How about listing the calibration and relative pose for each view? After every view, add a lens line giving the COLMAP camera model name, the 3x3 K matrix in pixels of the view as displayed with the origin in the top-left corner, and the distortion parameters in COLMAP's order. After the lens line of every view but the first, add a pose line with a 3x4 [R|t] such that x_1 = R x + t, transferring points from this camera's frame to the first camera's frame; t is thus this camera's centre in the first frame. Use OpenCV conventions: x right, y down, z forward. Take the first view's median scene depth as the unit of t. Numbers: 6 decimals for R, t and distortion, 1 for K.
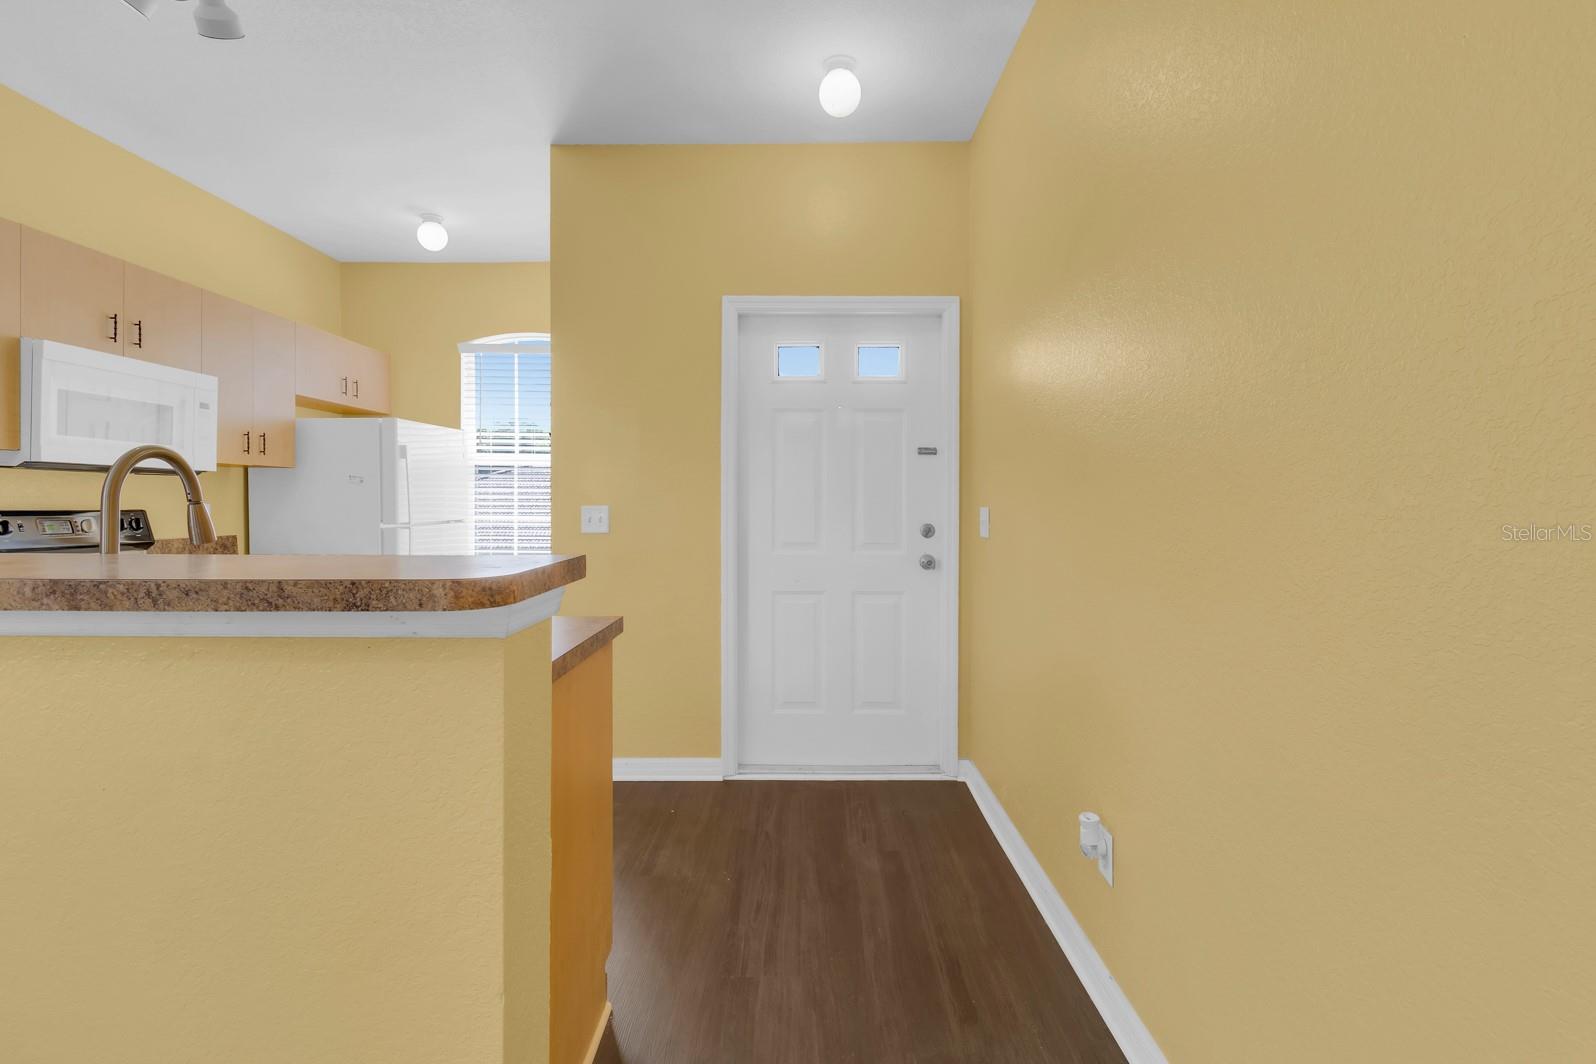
lens RADIAL K [[748.8, 0, 805.5], [0, 748.8, 518.1], [0, 0, 1]] dist [0.002073, 0.001186]
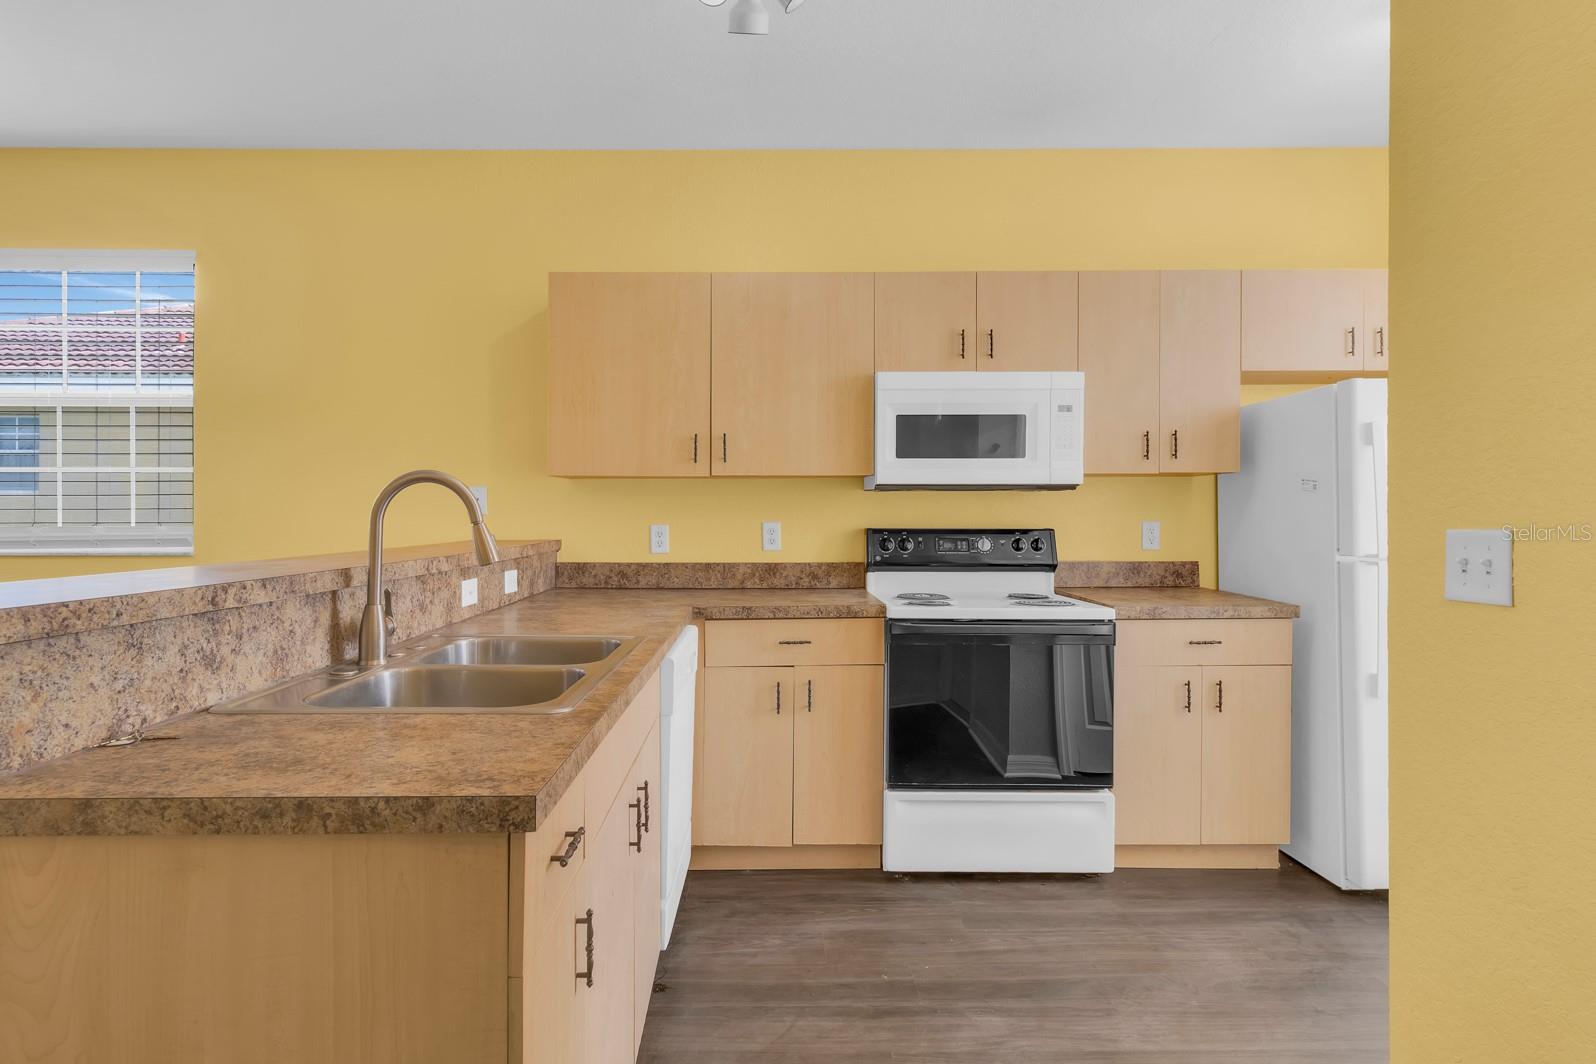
lens RADIAL K [[809.6, 0, 776.4], [0, 809.6, 517.5], [0, 0, 1]] dist [0.003286, 0.000843]
pose [[0.007908, -0.003101, -0.999964, 0.121923], [-0.017821, 0.999836, -0.003242, -0.015304], [0.999810, 0.017846, 0.007852, 0.643402]]
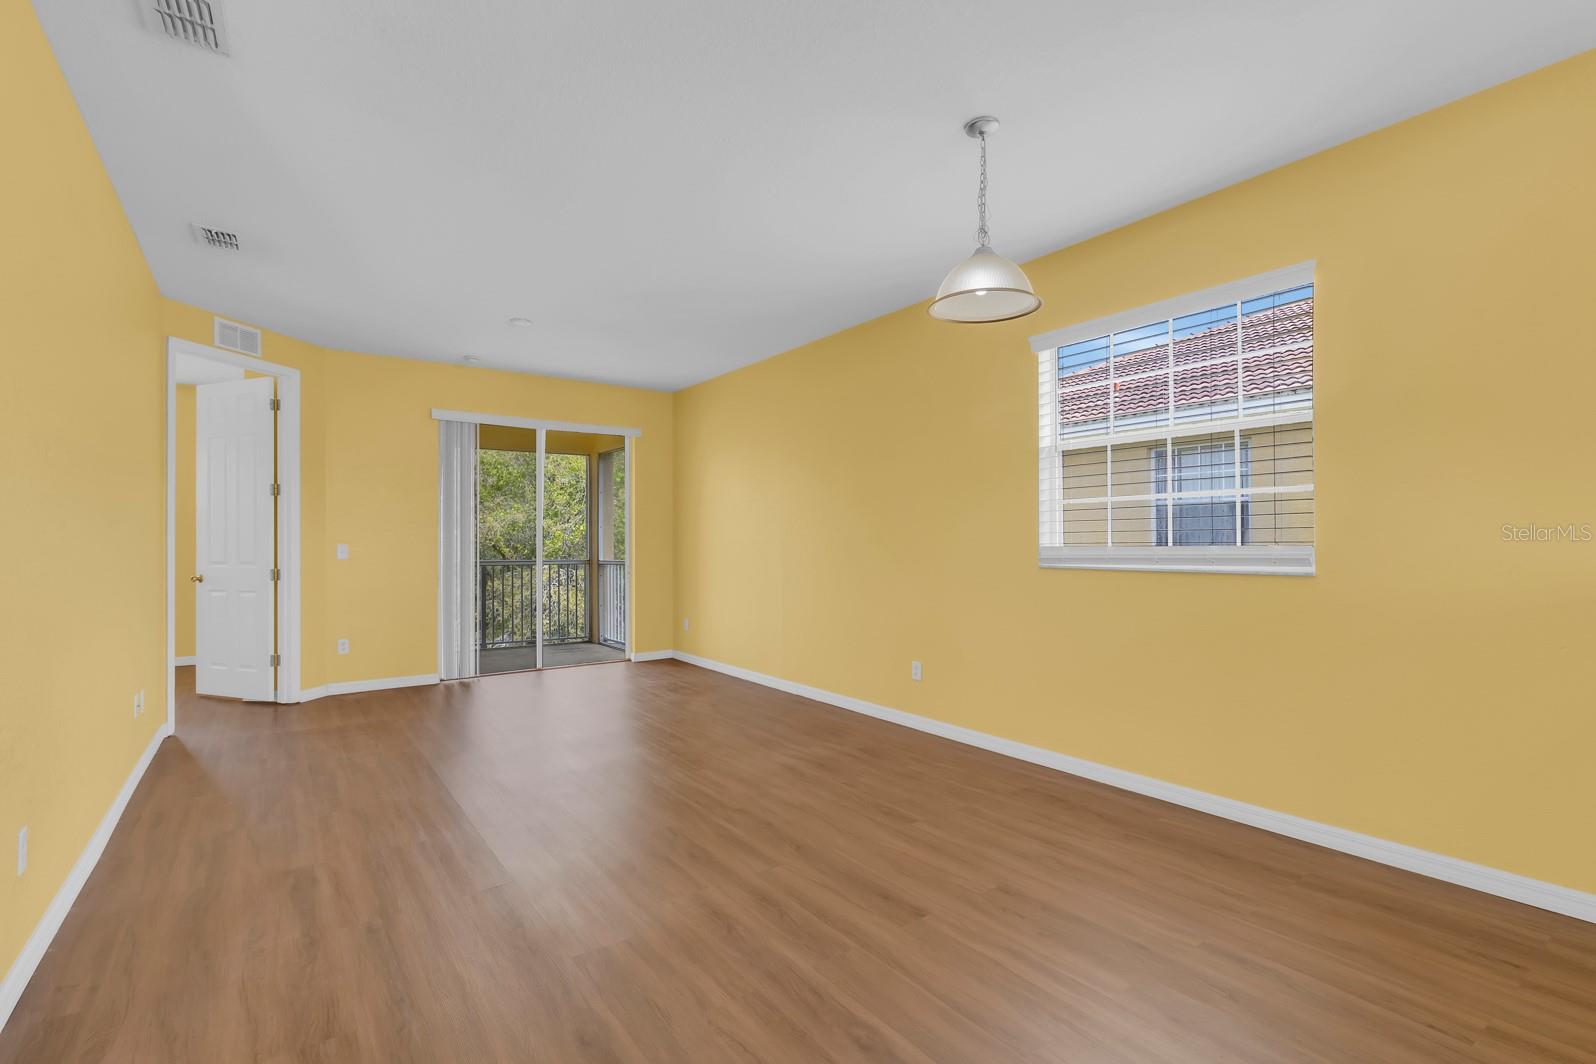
lens RADIAL K [[748.8, 0, 813.4], [0, 748.8, 530.4], [0, 0, 1]] dist [0.002073, 0.001186]
pose [[-0.809700, -0.005361, -0.586820, 0.119960], [-0.006451, 0.999979, -0.000235, -0.009507], [0.586809, 0.003596, -0.809717, 0.302028]]
